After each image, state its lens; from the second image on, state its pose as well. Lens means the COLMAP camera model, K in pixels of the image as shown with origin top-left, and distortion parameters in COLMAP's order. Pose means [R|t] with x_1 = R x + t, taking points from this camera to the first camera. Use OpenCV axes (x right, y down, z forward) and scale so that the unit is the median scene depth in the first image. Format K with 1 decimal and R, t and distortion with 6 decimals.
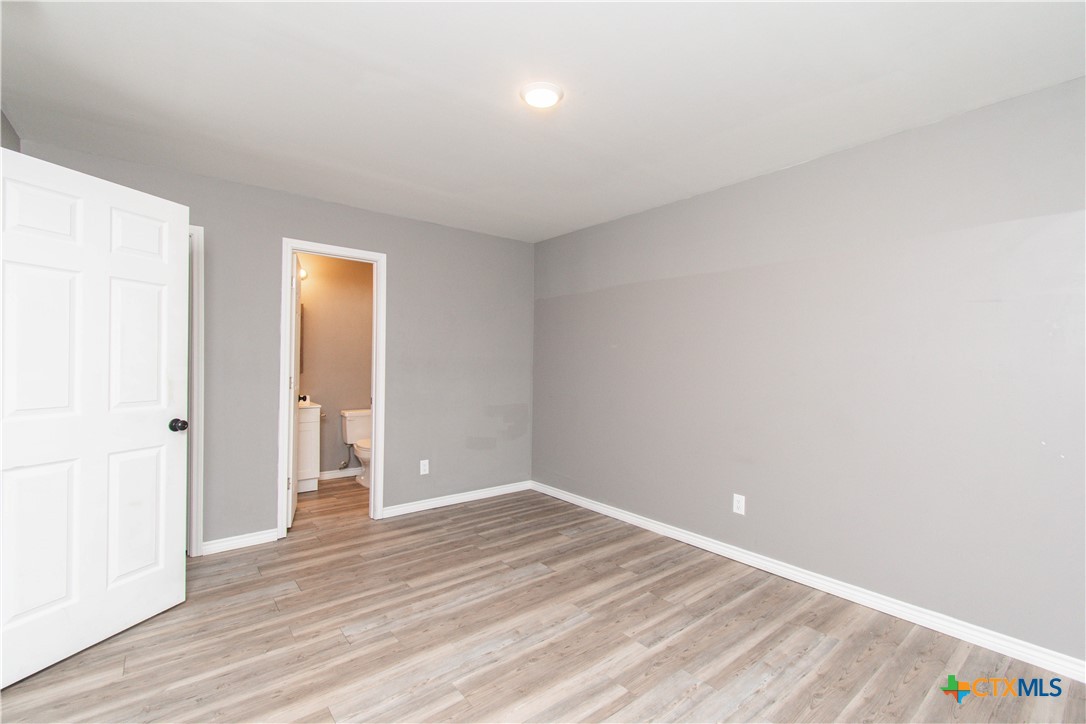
lens RADIAL K [[482.3, 0, 536.9], [0, 482.3, 364.1], [0, 0, 1]] dist [0.001552, -0.001242]
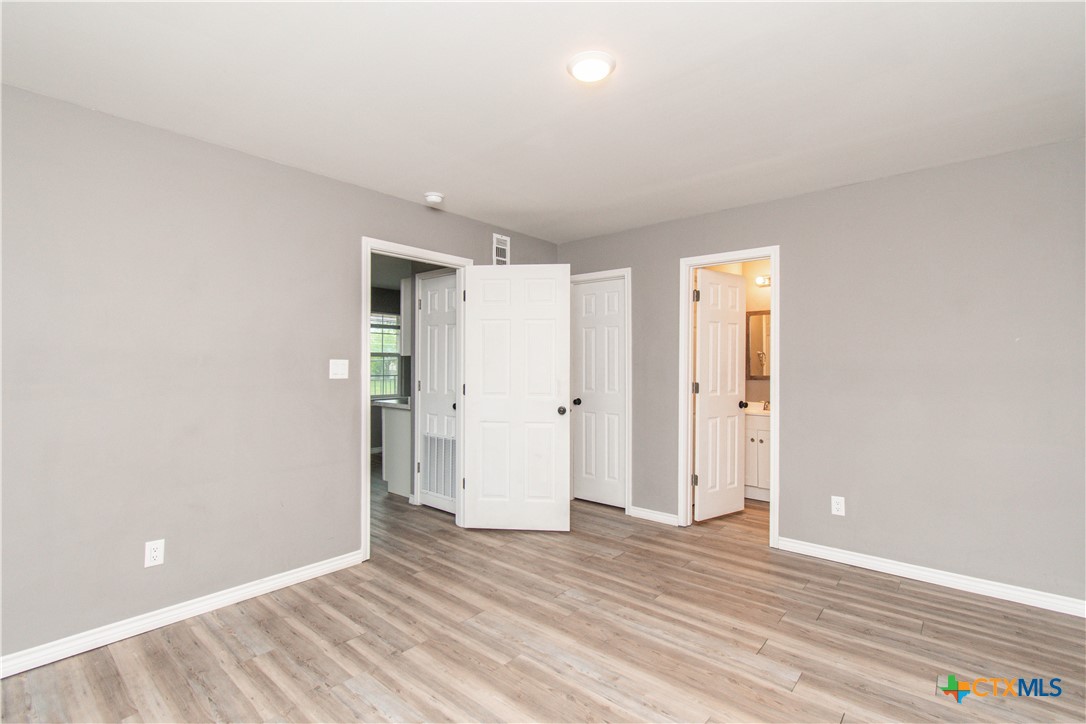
lens RADIAL K [[482.3, 0, 533.5], [0, 482.3, 364.1], [0, 0, 1]] dist [0.001552, -0.001242]
pose [[0.183316, -0.014626, -0.982945, 0.611120], [-0.003282, 0.999875, -0.015490, 0.000673], [0.983049, 0.006065, 0.183245, 0.528743]]
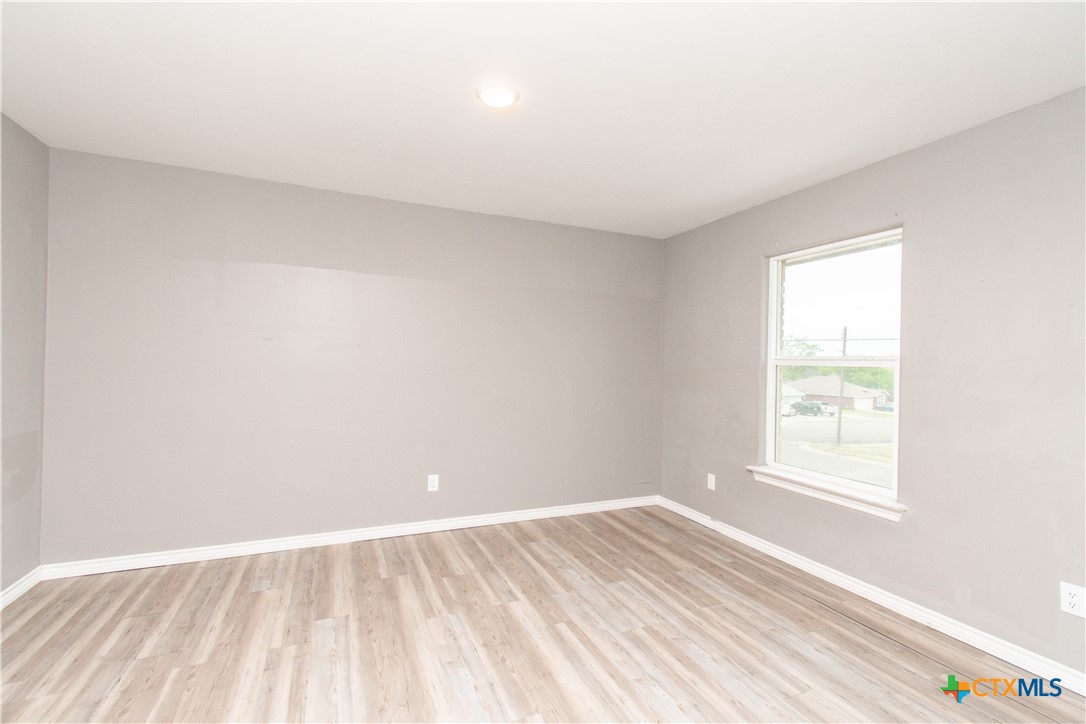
lens RADIAL K [[482.3, 0, 539.3], [0, 482.3, 362.5], [0, 0, 1]] dist [0.001552, -0.001242]
pose [[0.246845, -0.000819, 0.969055, -0.674611], [-0.012334, 0.999916, 0.003987, -0.012652], [-0.968977, -0.012936, 0.246814, 0.474546]]
